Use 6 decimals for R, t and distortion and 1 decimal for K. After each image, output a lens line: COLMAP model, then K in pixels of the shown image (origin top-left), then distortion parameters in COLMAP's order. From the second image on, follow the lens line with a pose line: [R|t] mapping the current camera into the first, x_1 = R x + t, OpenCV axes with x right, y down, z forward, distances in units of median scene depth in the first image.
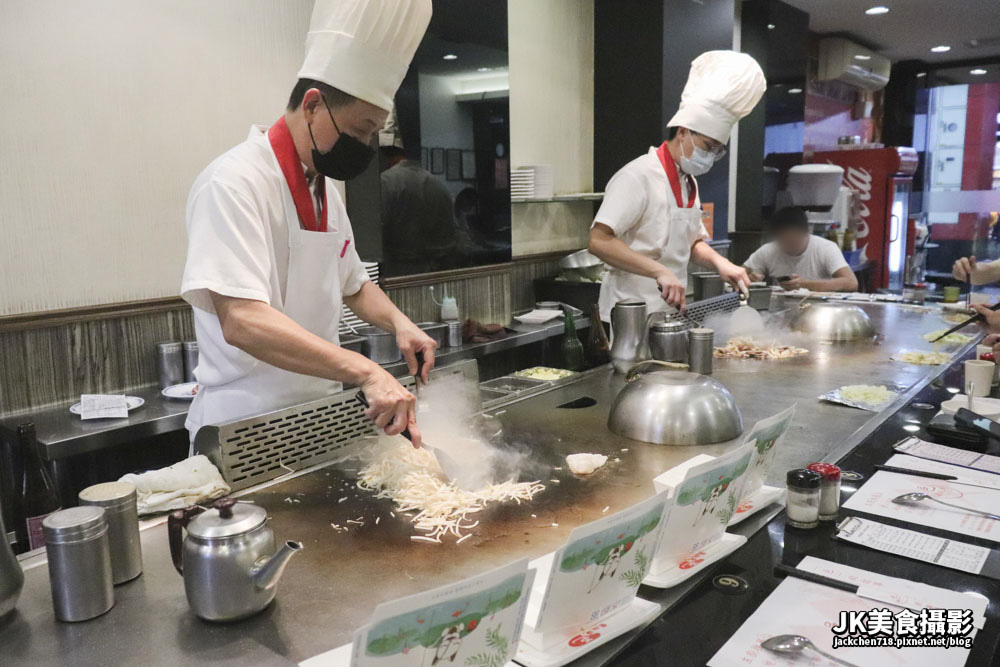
lens RADIAL K [[836.2, 0, 501.4], [0, 836.2, 331.5], [0, 0, 1]] dist [-0.001216, 0.012810]
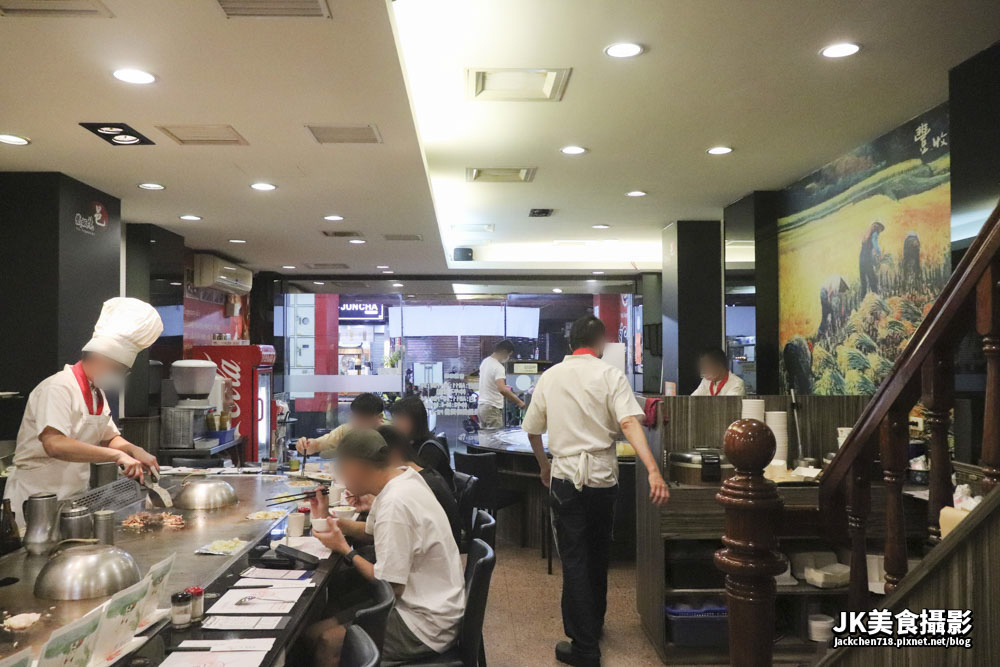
lens RADIAL K [[836.2, 0, 500.9], [0, 836.2, 335.5], [0, 0, 1]] dist [-0.001216, 0.012810]
pose [[0.765515, 0.029675, 0.642733, -0.131216], [0.093222, 0.983280, -0.156428, -0.010352], [-0.636629, 0.179664, 0.749950, -0.412163]]
